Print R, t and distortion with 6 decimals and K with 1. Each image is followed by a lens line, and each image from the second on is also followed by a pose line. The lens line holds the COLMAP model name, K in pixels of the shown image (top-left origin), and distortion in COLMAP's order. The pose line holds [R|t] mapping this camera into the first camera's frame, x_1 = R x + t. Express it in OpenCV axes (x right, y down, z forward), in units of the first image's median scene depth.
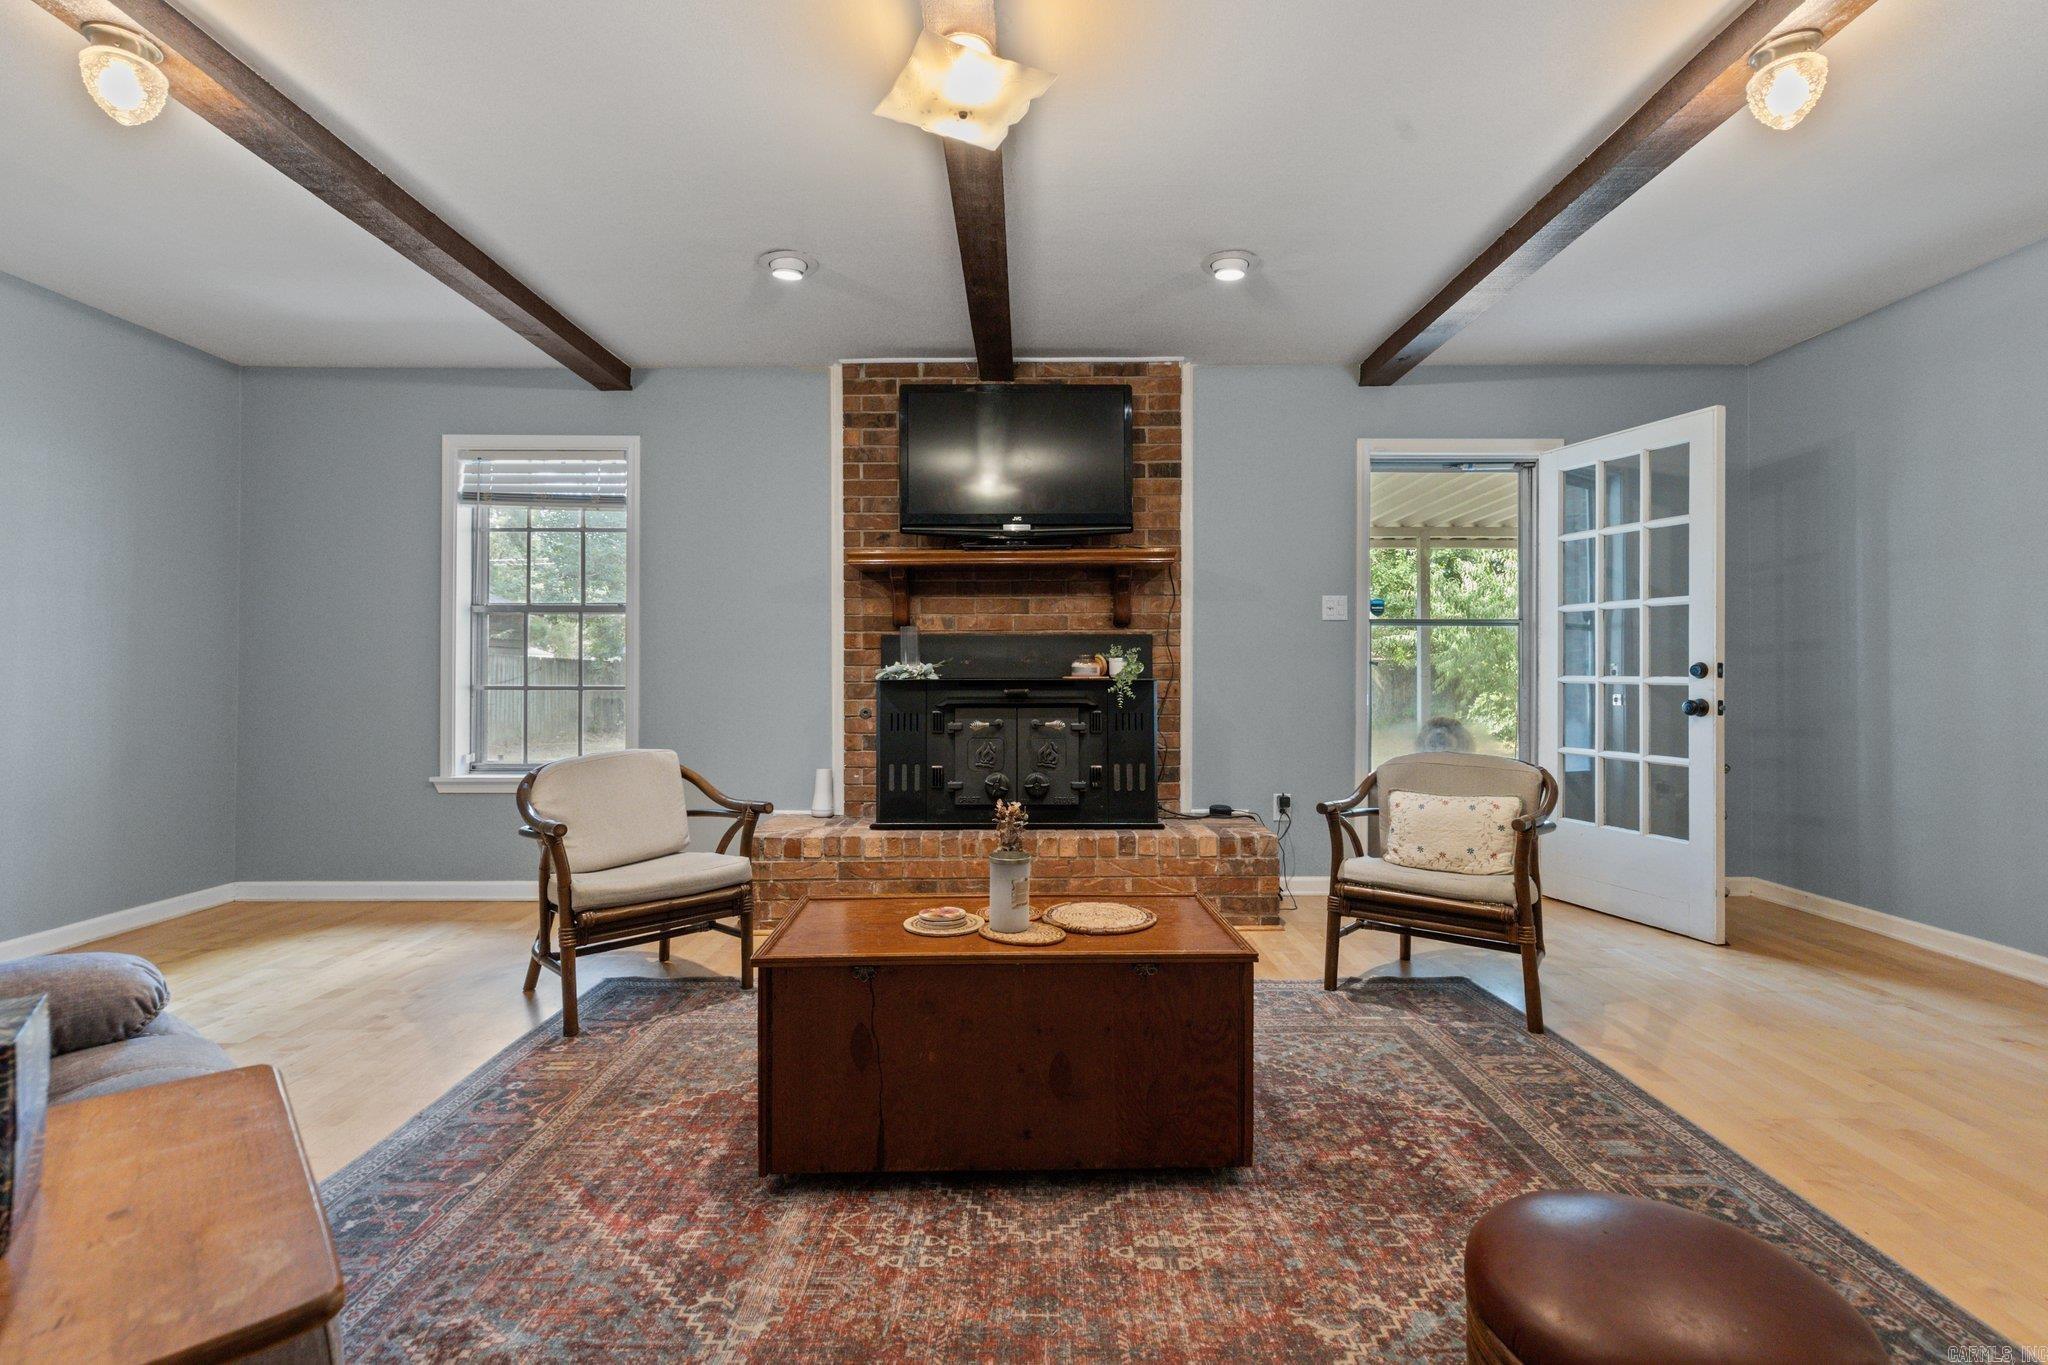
lens RADIAL K [[930.6, 0, 1037.5], [0, 930.6, 665.7], [0, 0, 1]] dist [0.004476, 0.000531]
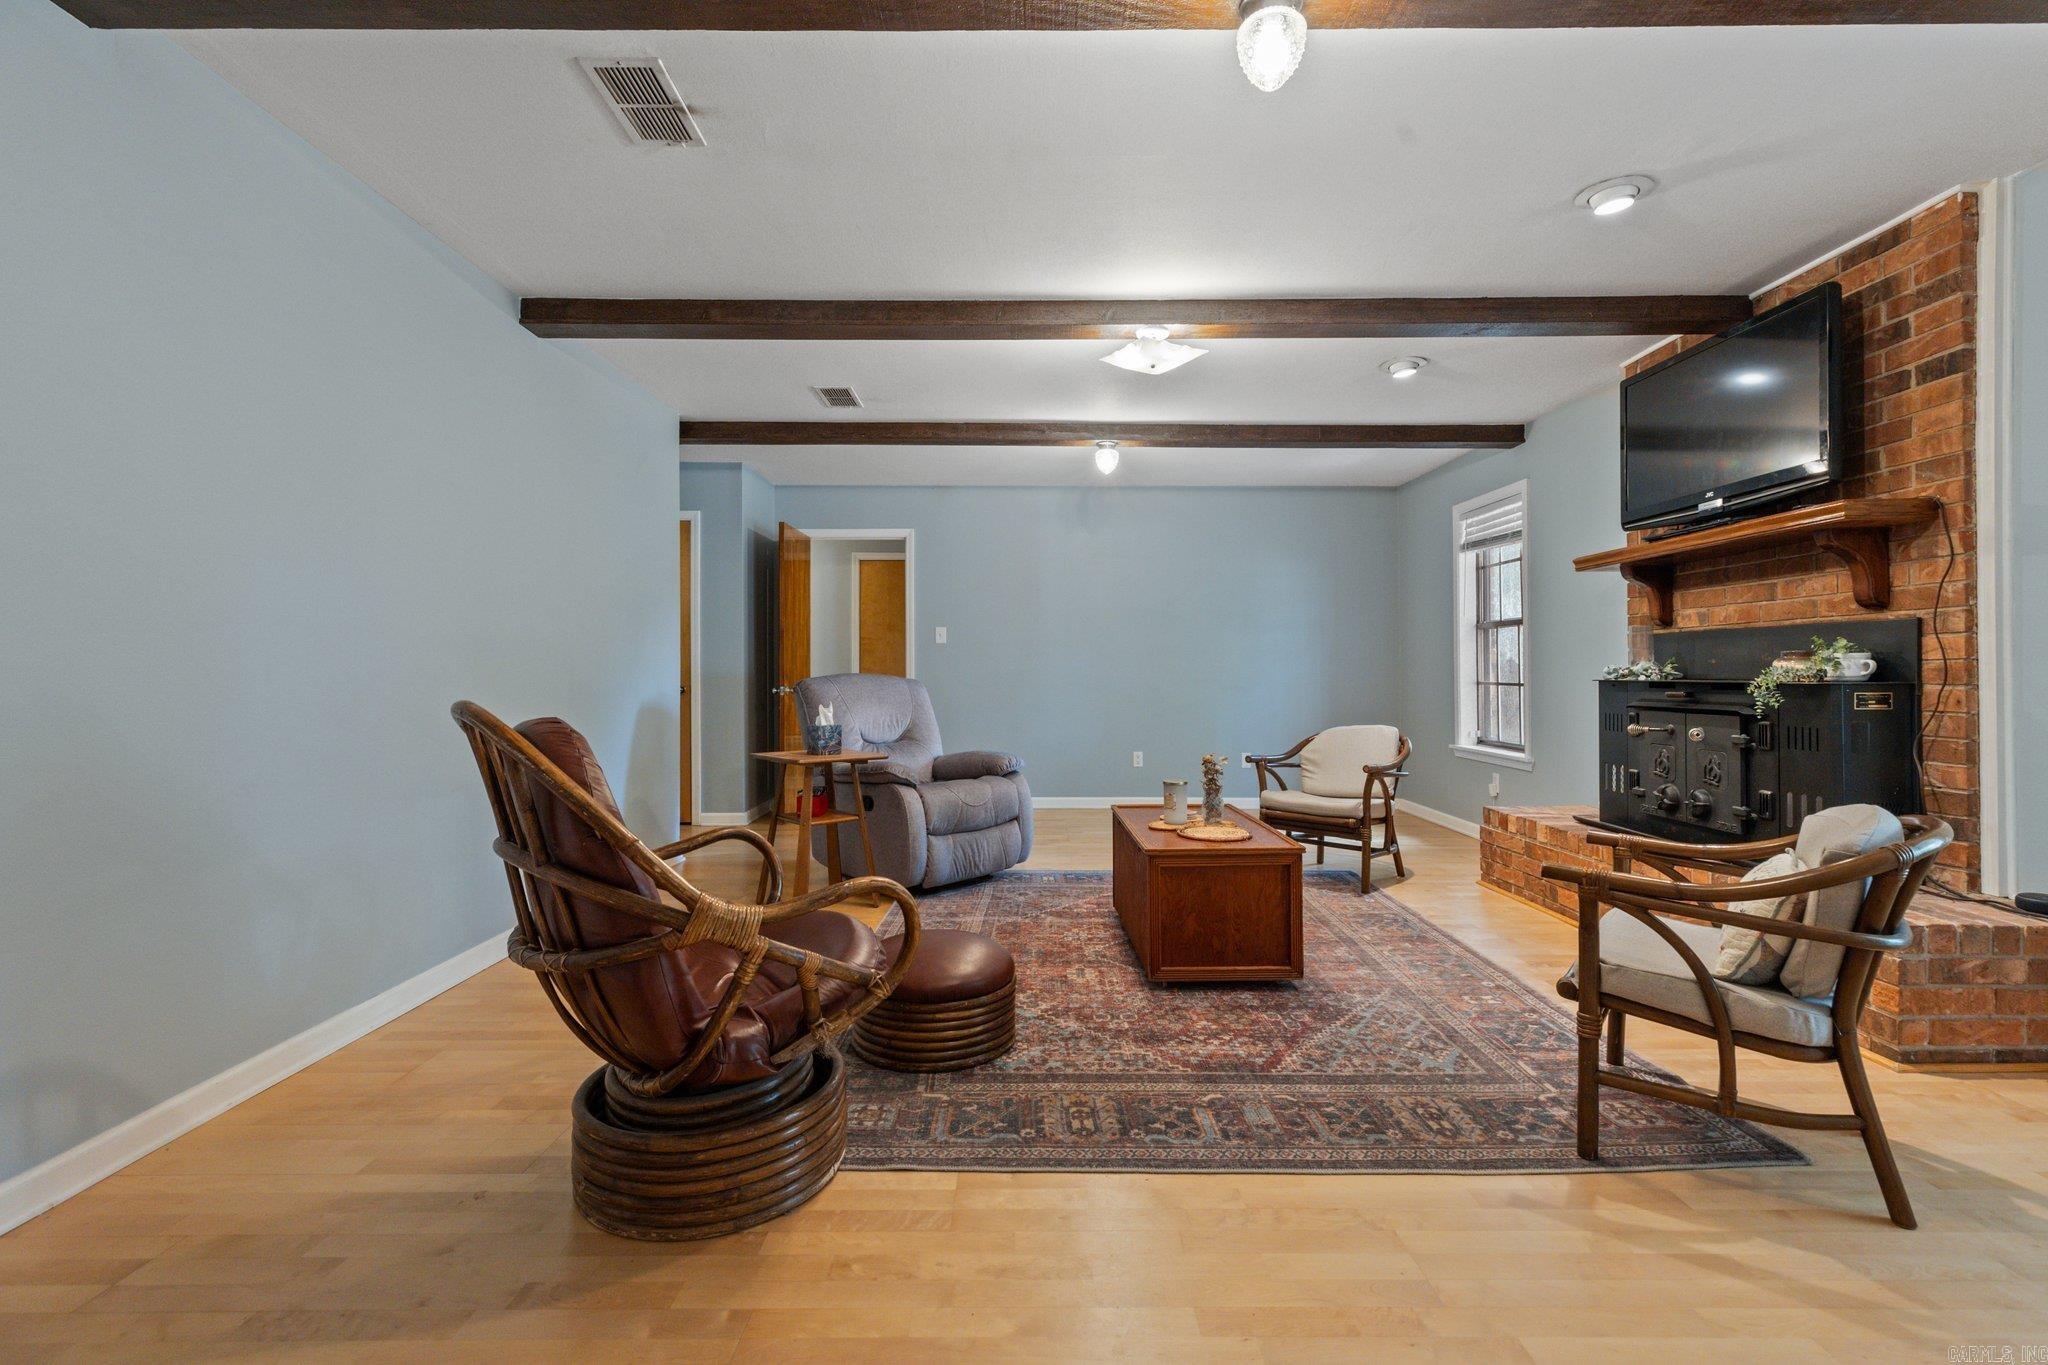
lens RADIAL K [[930.6, 0, 1024.1], [0, 930.6, 677.0], [0, 0, 1]] dist [0.004476, 0.000531]
pose [[-0.004474, 0.006671, -0.999968, 1.347704], [0.008092, 0.999945, 0.006634, 0.000199], [0.999957, -0.008062, -0.004528, 0.584605]]
